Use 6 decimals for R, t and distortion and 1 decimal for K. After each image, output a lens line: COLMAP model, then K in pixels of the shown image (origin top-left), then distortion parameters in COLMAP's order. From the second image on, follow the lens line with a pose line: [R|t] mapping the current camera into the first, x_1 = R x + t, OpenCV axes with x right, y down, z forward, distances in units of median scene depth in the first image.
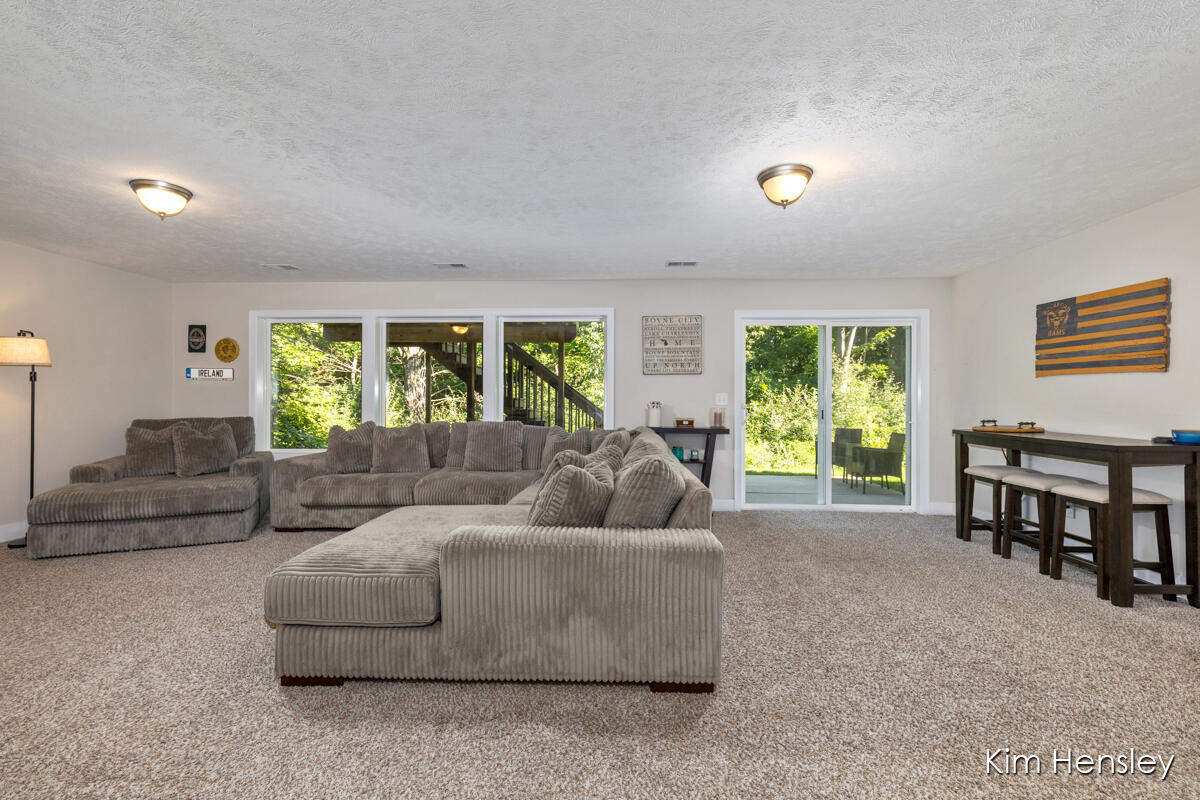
lens RADIAL K [[538.0, 0, 600.0], [0, 538.0, 400.0], [0, 0, 1]] dist [0.002108, 0.000261]
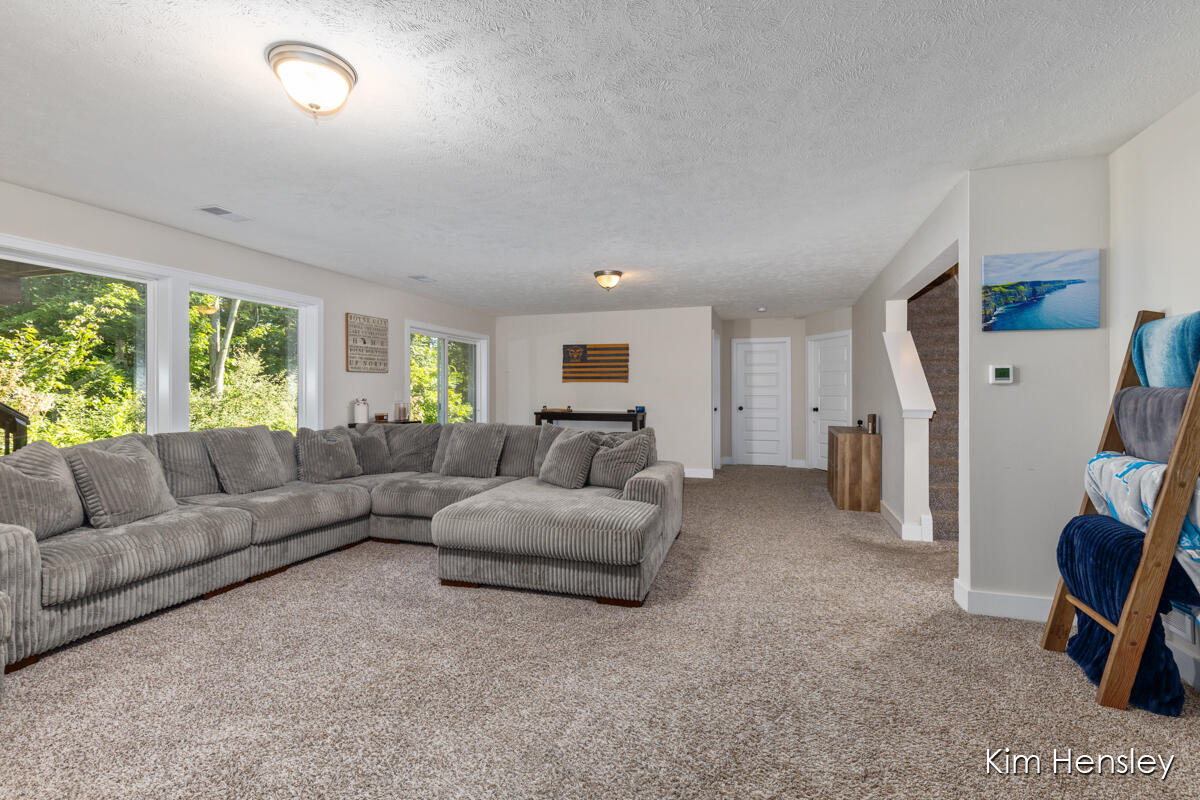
lens RADIAL K [[531.9, 0, 600.0], [0, 531.9, 400.0], [0, 0, 1]] dist [0.000802, 0.000054]
pose [[0.269345, -0.019688, 0.962843, -0.932967], [0.000565, 0.999794, 0.020286, -0.017765], [-0.963044, -0.004920, 0.269300, 0.352069]]
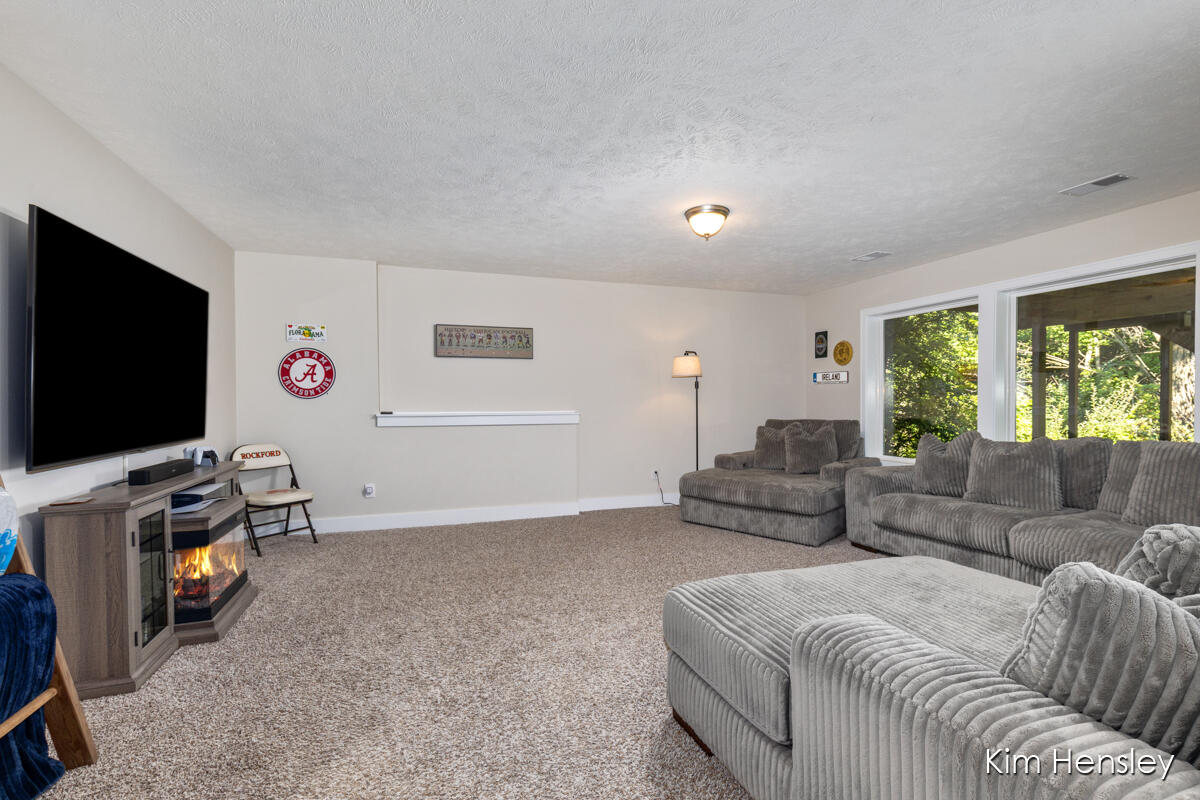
lens RADIAL K [[538.0, 0, 600.0], [0, 538.0, 400.0], [0, 0, 1]] dist [0.002108, 0.000261]
pose [[0.365036, -0.002712, -0.930990, 0.098197], [-0.004357, 0.999980, -0.004621, 0.001943], [0.930983, 0.005743, 0.365017, 0.266025]]
